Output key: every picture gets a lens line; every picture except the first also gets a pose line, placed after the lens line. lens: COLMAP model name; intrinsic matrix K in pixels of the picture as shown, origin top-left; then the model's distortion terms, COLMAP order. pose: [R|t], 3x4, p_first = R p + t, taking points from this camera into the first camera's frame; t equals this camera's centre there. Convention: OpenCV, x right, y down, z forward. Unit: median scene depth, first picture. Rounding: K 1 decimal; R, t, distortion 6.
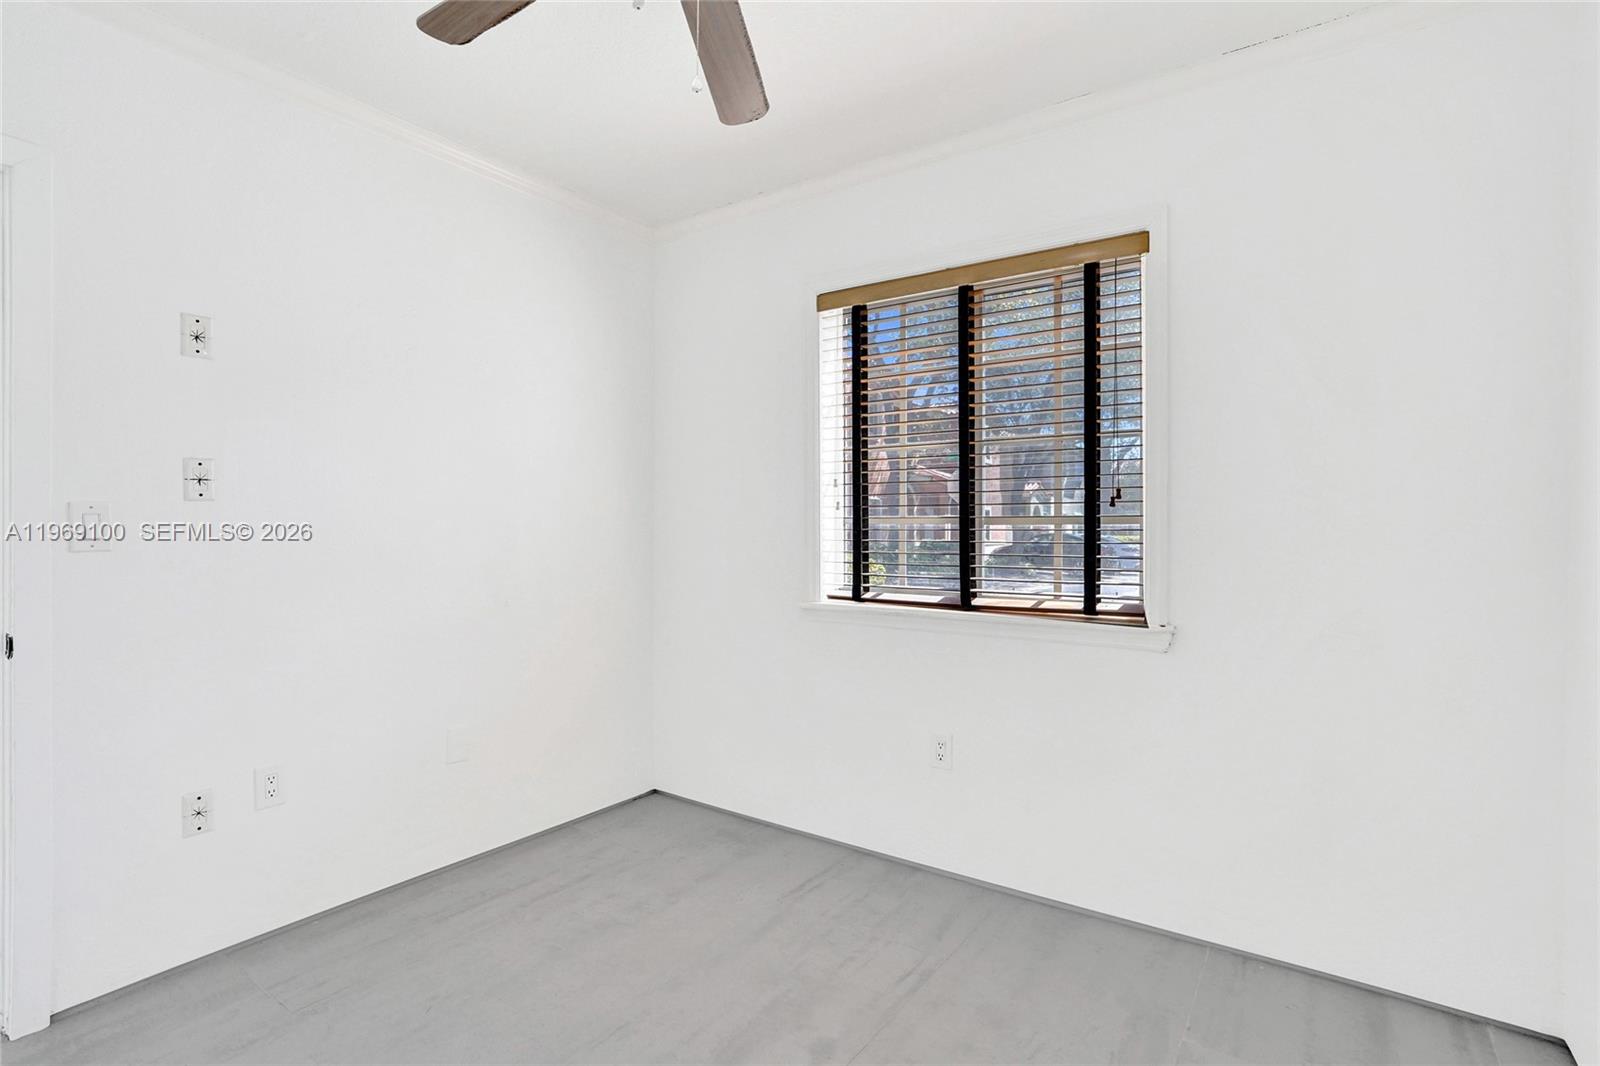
lens RADIAL K [[756.0, 0, 807.5], [0, 756.0, 532.7], [0, 0, 1]] dist [-0.068976, 0.029150]
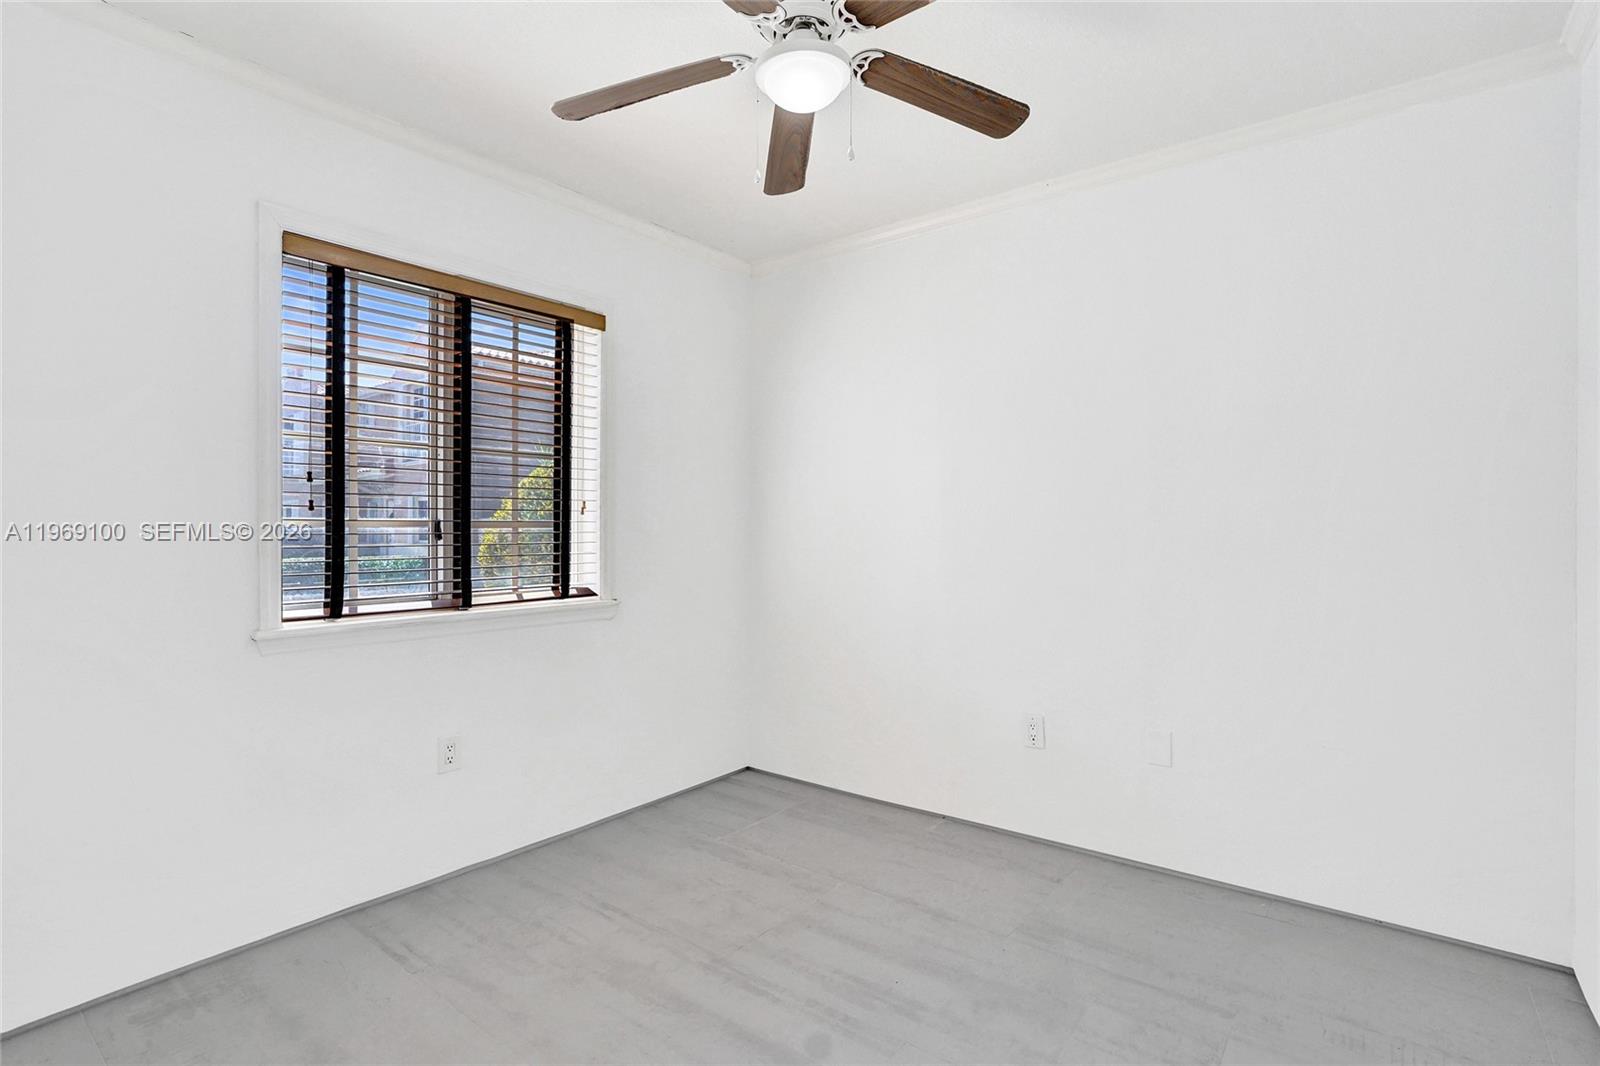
lens RADIAL K [[756.0, 0, 807.5], [0, 756.0, 532.7], [0, 0, 1]] dist [-0.068976, 0.029150]
pose [[0.050368, -0.007813, 0.998700, -0.776670], [0.006383, 0.999951, 0.007501, -0.008989], [-0.998710, 0.005997, 0.050415, 0.465087]]
